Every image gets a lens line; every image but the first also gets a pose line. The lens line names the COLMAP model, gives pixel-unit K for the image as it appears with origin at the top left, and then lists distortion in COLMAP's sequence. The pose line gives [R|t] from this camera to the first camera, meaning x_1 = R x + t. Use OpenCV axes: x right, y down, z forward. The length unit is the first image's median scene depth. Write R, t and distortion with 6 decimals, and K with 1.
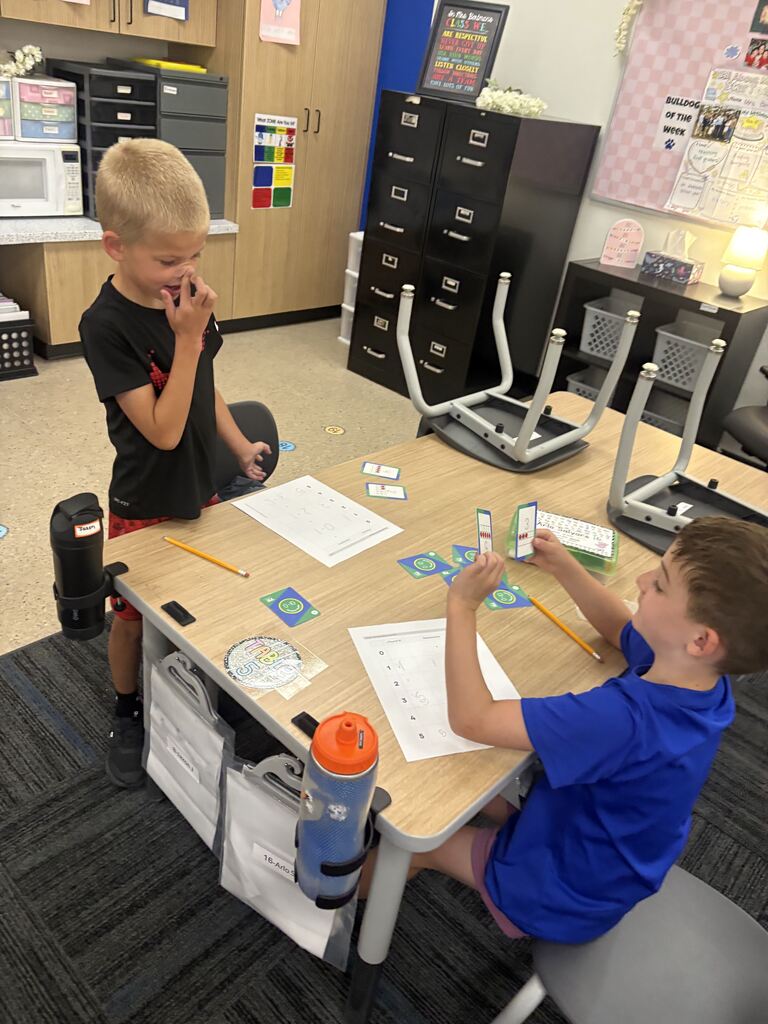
lens RADIAL K [[768.3, 0, 384.0], [0, 768.3, 512.0], [0, 0, 1]] dist [0.072478, -0.079628]
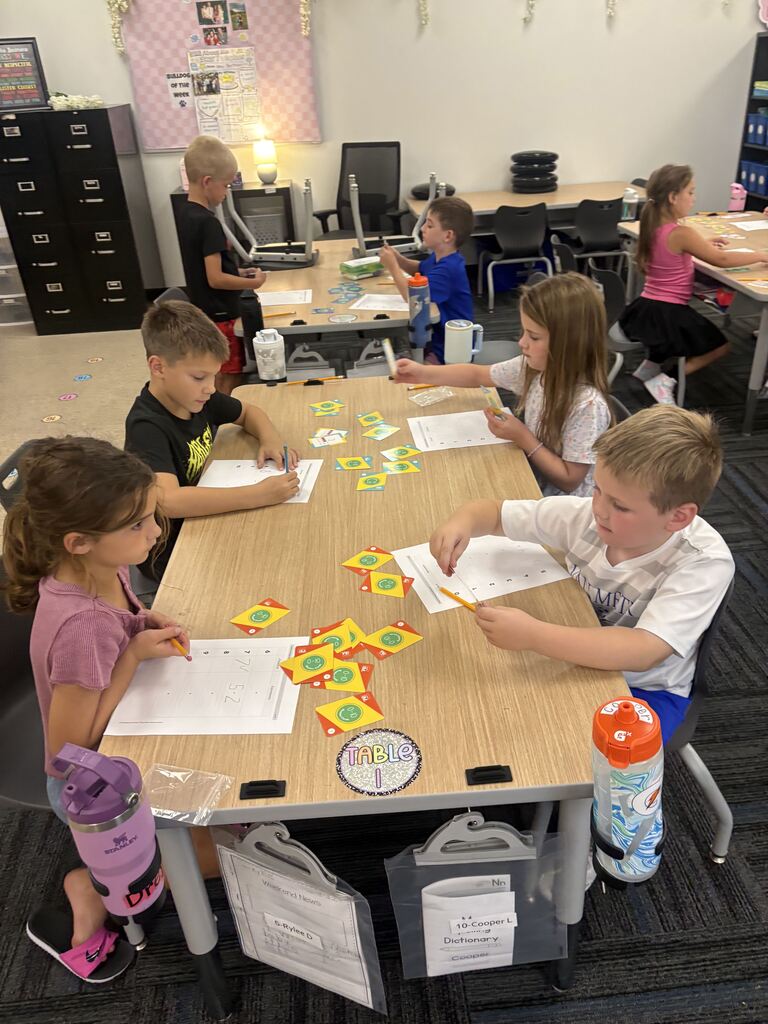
lens RADIAL K [[768.3, 0, 384.0], [0, 768.3, 512.0], [0, 0, 1]] dist [0.072478, -0.079628]
pose [[0.672700, -0.514349, 0.531902, -0.619856], [0.498003, 0.846407, 0.188648, 0.122218], [-0.547236, 0.137985, 0.825526, -0.390391]]
